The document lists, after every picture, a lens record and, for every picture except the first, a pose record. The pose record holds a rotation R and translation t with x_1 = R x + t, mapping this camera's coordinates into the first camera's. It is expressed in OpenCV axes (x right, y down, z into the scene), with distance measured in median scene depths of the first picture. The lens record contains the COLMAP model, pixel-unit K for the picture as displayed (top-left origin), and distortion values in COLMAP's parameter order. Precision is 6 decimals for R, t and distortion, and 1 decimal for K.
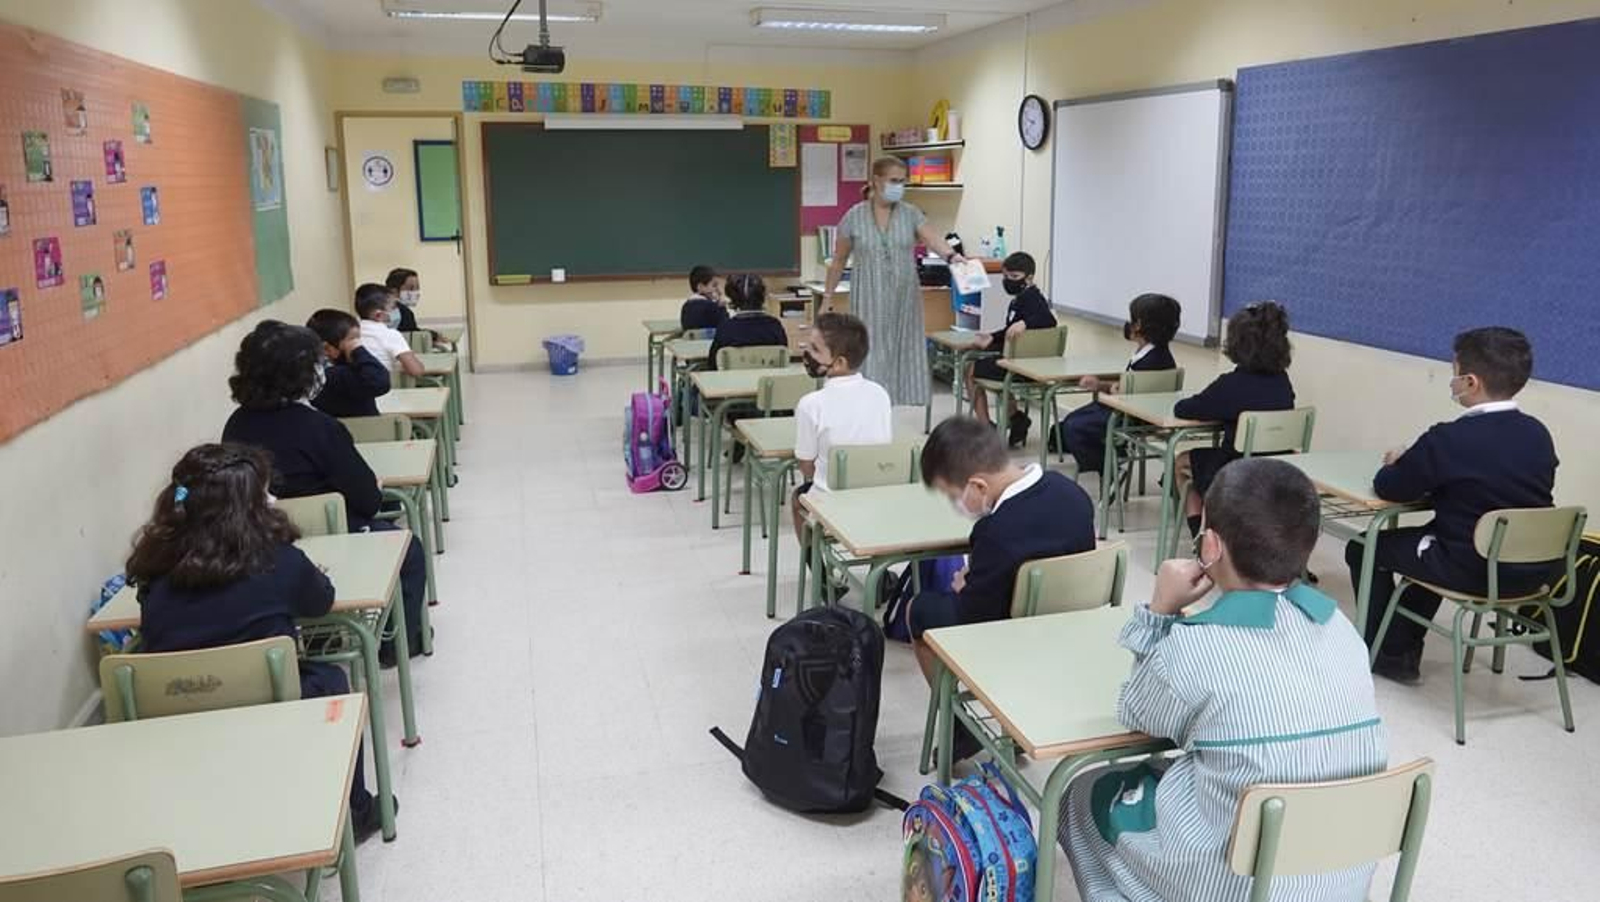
lens RADIAL K [[1112.6, 0, 800.0], [0, 1112.6, 451.0], [0, 0, 1]] dist [0.000917, 0.006851]
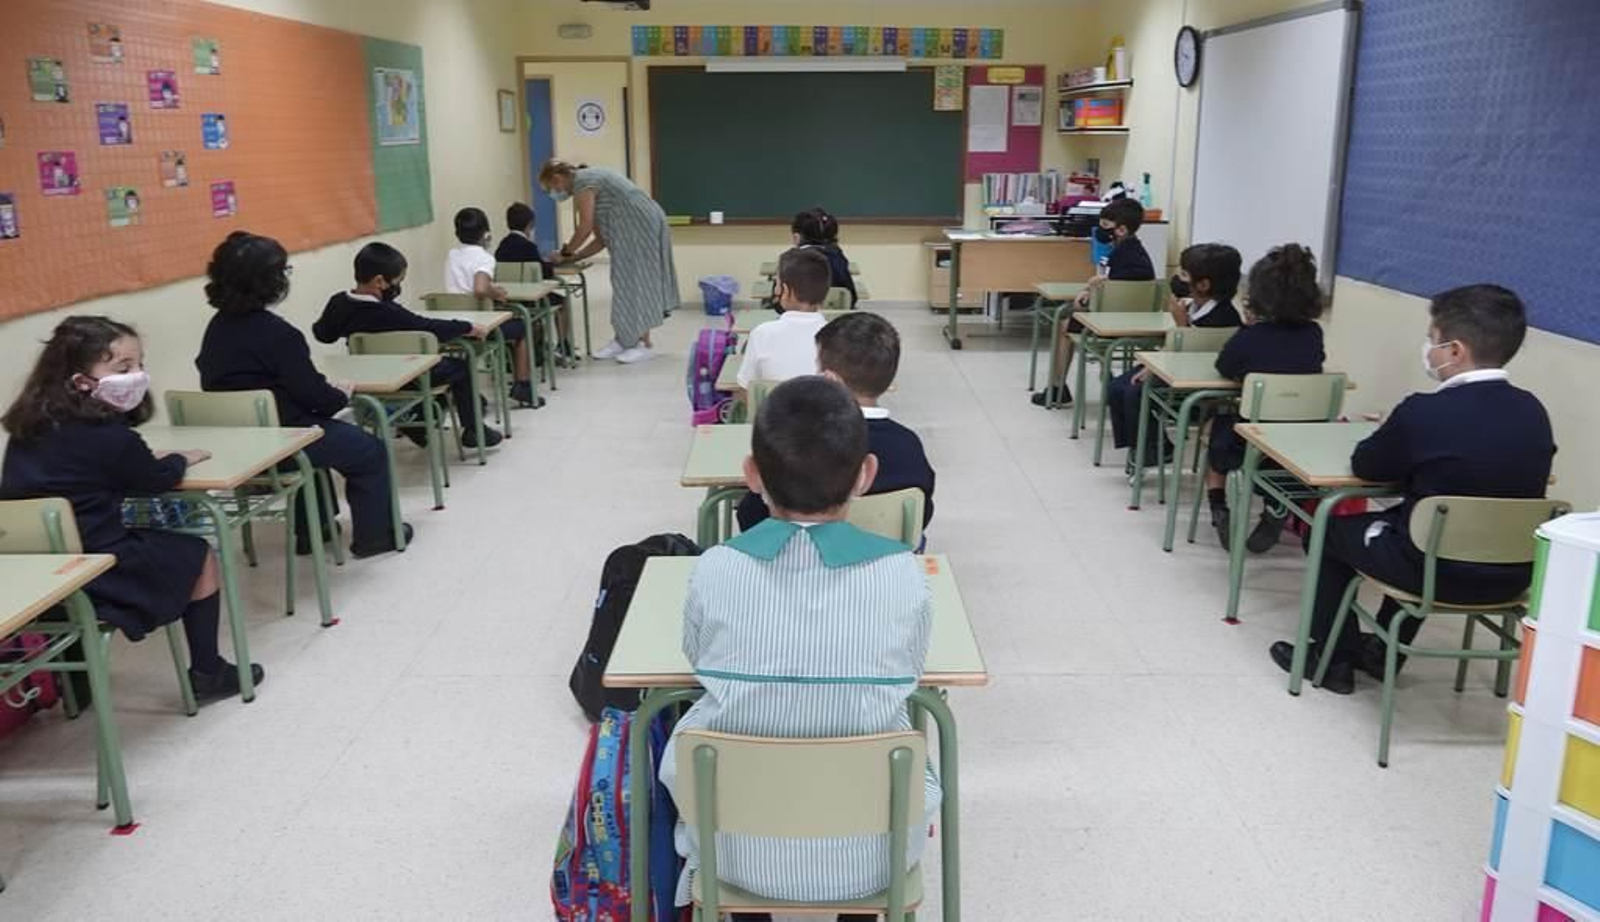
lens RADIAL K [[1102.0, 0, 800.0], [0, 1102.0, 461.0], [0, 0, 1]] dist [0.003674, -0.000708]
pose [[0.964947, 0.077981, -0.250593, 0.197568], [-0.066115, 0.996271, 0.055440, 0.006775], [0.253981, -0.036929, 0.966504, 0.043263]]
